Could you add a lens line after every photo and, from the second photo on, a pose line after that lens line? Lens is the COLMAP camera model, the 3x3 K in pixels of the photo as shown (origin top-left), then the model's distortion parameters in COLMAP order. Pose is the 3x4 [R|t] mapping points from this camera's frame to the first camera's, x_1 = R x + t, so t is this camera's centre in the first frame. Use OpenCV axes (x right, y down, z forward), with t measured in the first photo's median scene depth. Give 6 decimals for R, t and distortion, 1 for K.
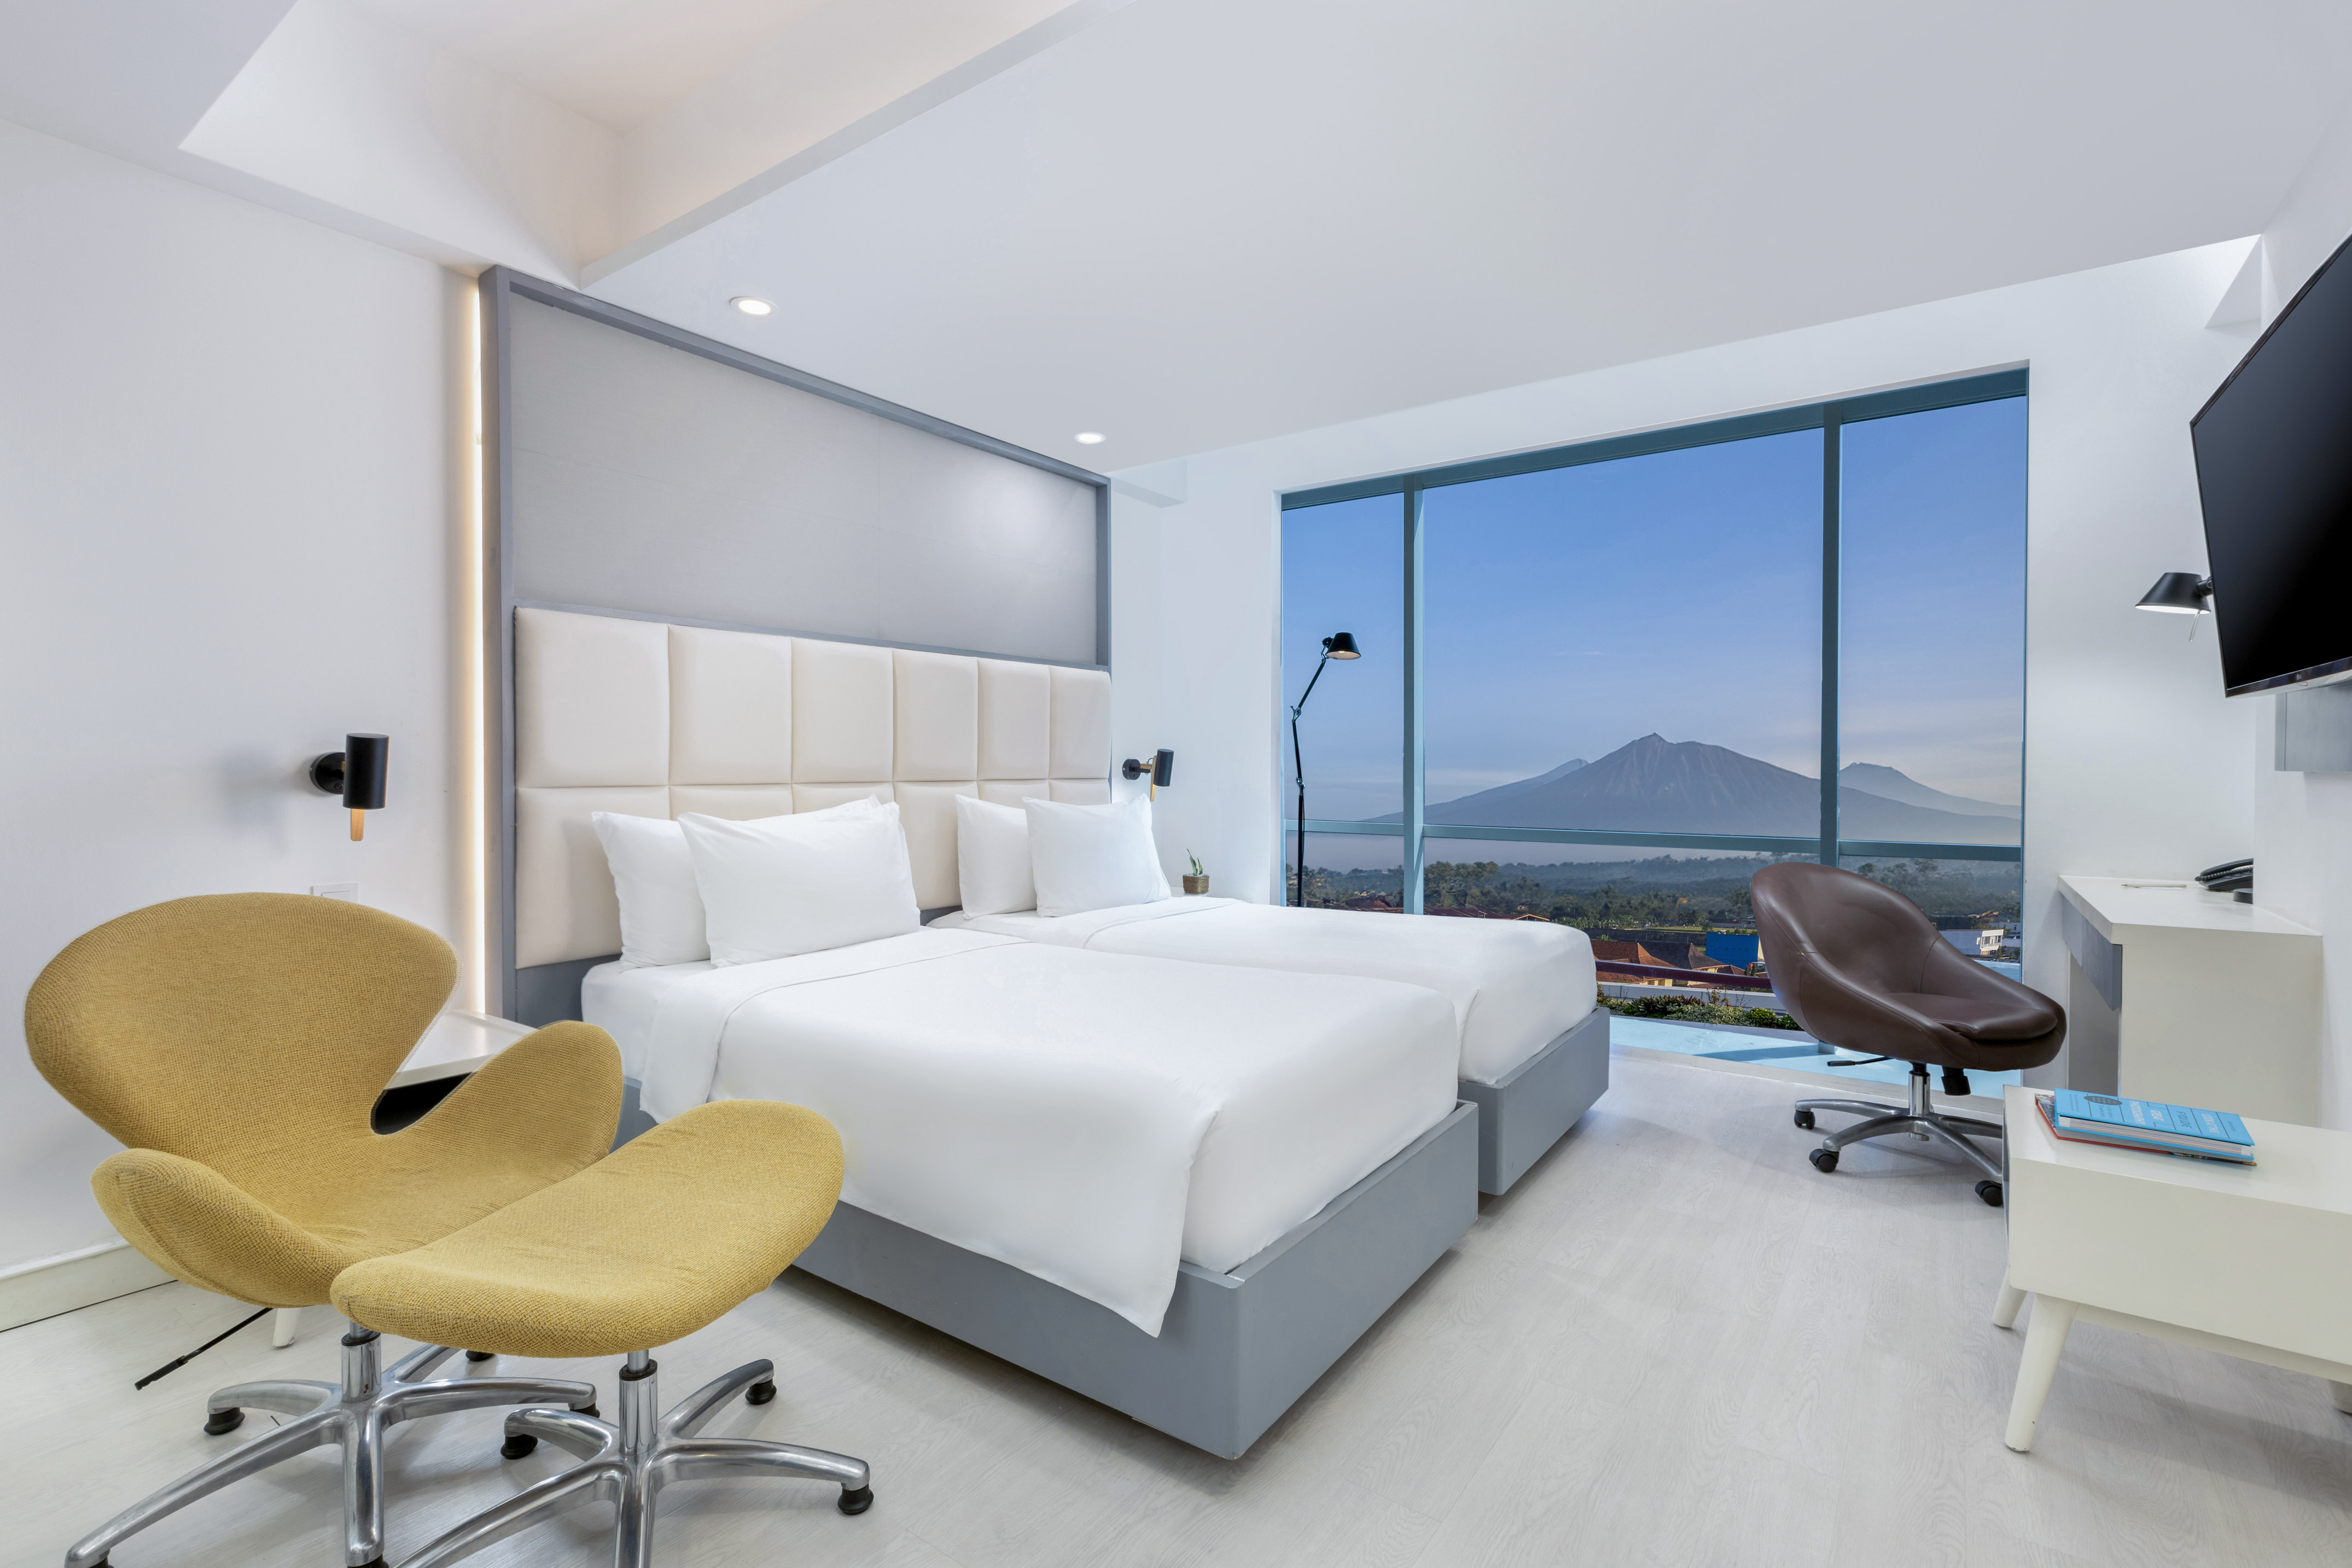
lens RADIAL K [[1067.1, 0, 1176.0], [0, 1067.1, 784.0], [0, 0, 1]] dist [0.001495, 0.000295]
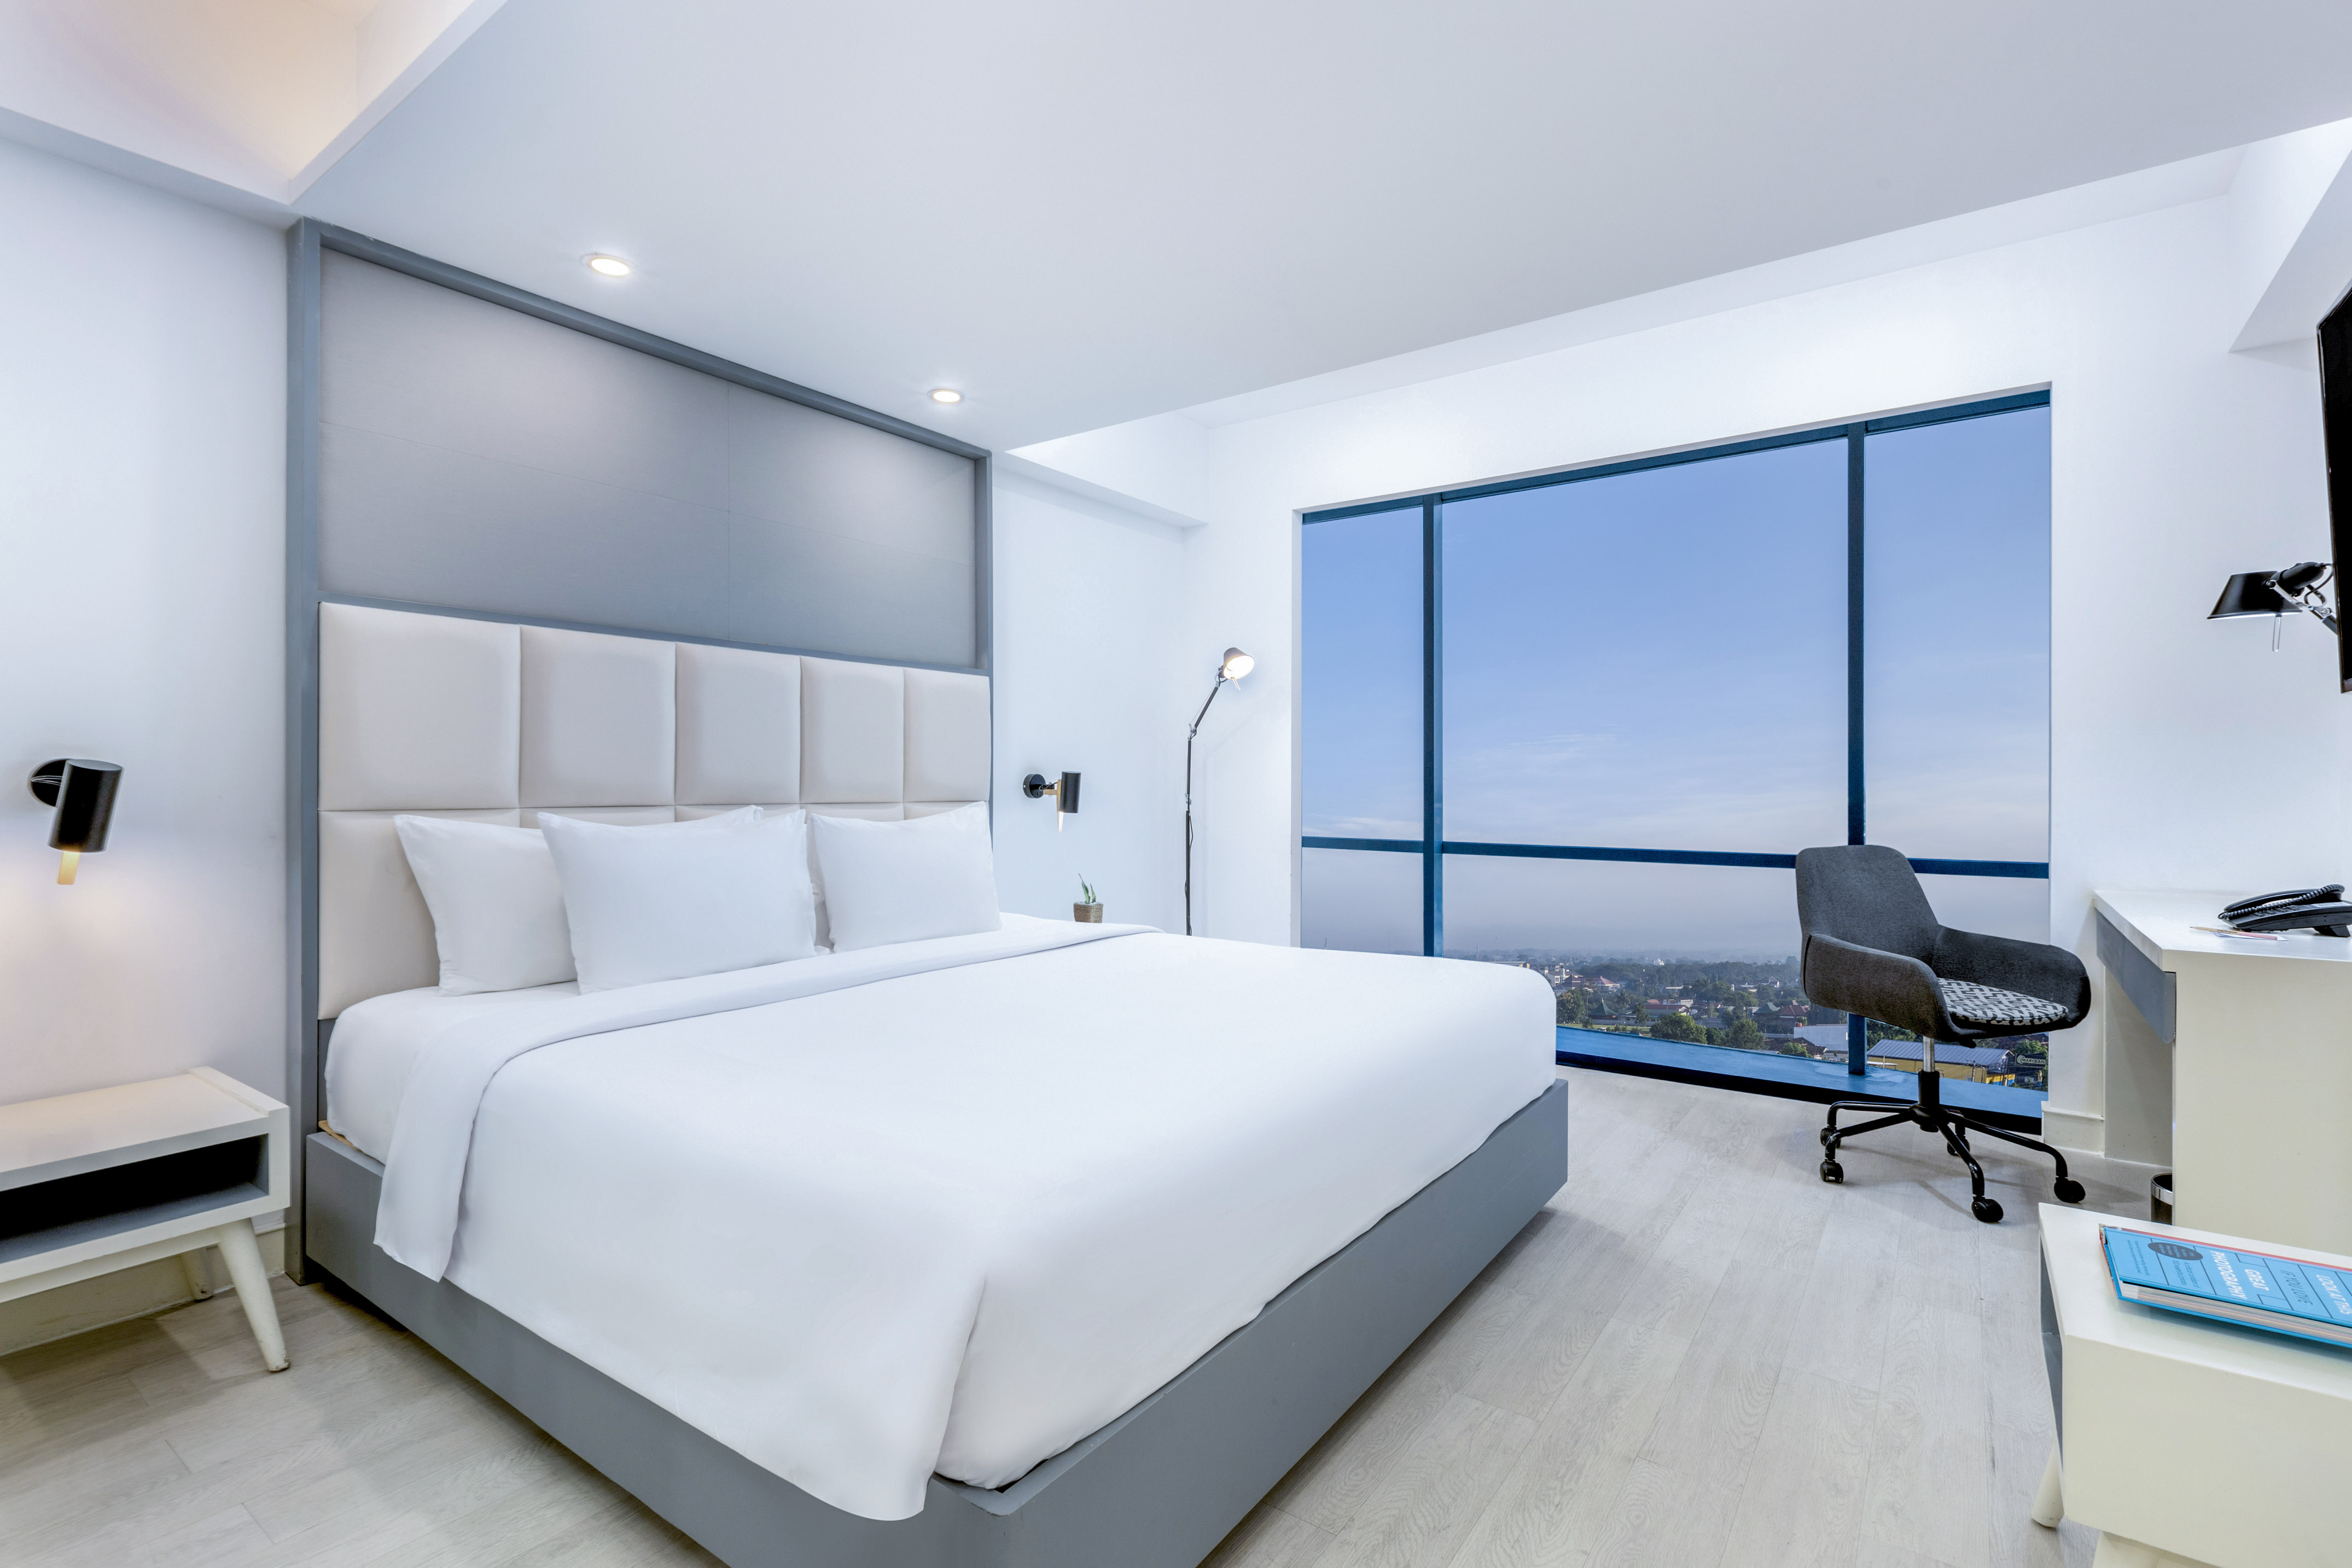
lens RADIAL K [[1066.5, 0, 1176.0], [0, 1066.5, 784.0], [0, 0, 1]] dist [0.001392, -0.015114]
pose [[0.999748, -0.001579, -0.022379, 0.105803], [0.001193, 0.999851, -0.017232, -0.003155], [0.022403, 0.017201, 0.999601, 0.150081]]
